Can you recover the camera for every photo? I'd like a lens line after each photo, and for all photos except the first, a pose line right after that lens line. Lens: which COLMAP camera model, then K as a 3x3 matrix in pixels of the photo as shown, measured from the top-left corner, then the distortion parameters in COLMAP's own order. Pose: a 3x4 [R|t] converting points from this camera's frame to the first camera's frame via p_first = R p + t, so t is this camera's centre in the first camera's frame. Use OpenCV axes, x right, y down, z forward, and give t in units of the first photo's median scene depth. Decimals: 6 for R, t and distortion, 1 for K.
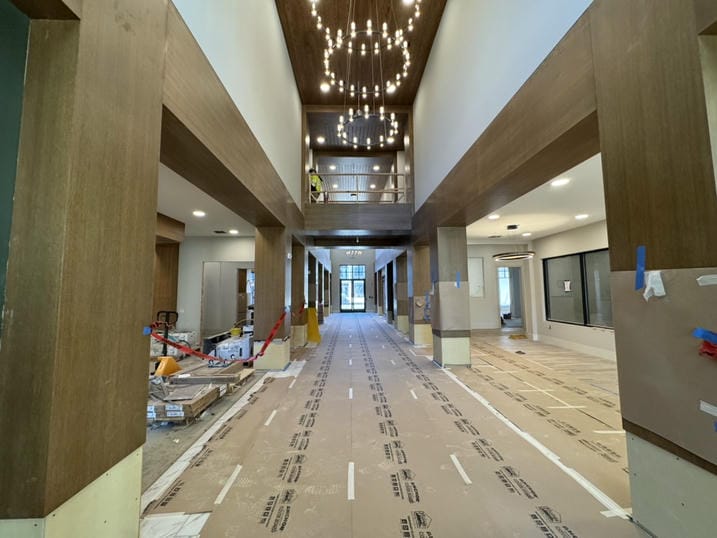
lens RADIAL K [[285.6, 0, 359.4], [0, 285.6, 268.6], [0, 0, 1]] dist [-0.001552, 0.000119]
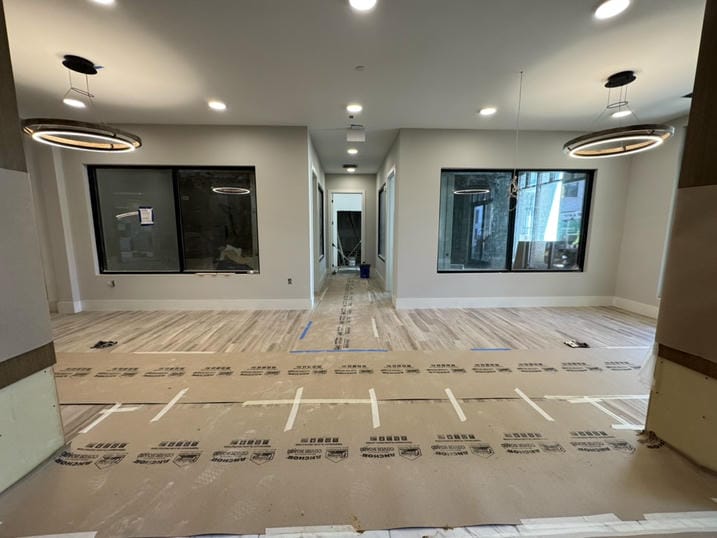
lens RADIAL K [[285.6, 0, 358.0], [0, 285.6, 268.5], [0, 0, 1]] dist [-0.001552, 0.000119]
pose [[-0.004800, -0.129405, 0.991580, 0.080056], [-0.081672, 0.988330, 0.128585, 0.059989], [-0.996648, -0.080367, -0.015313, 0.559567]]
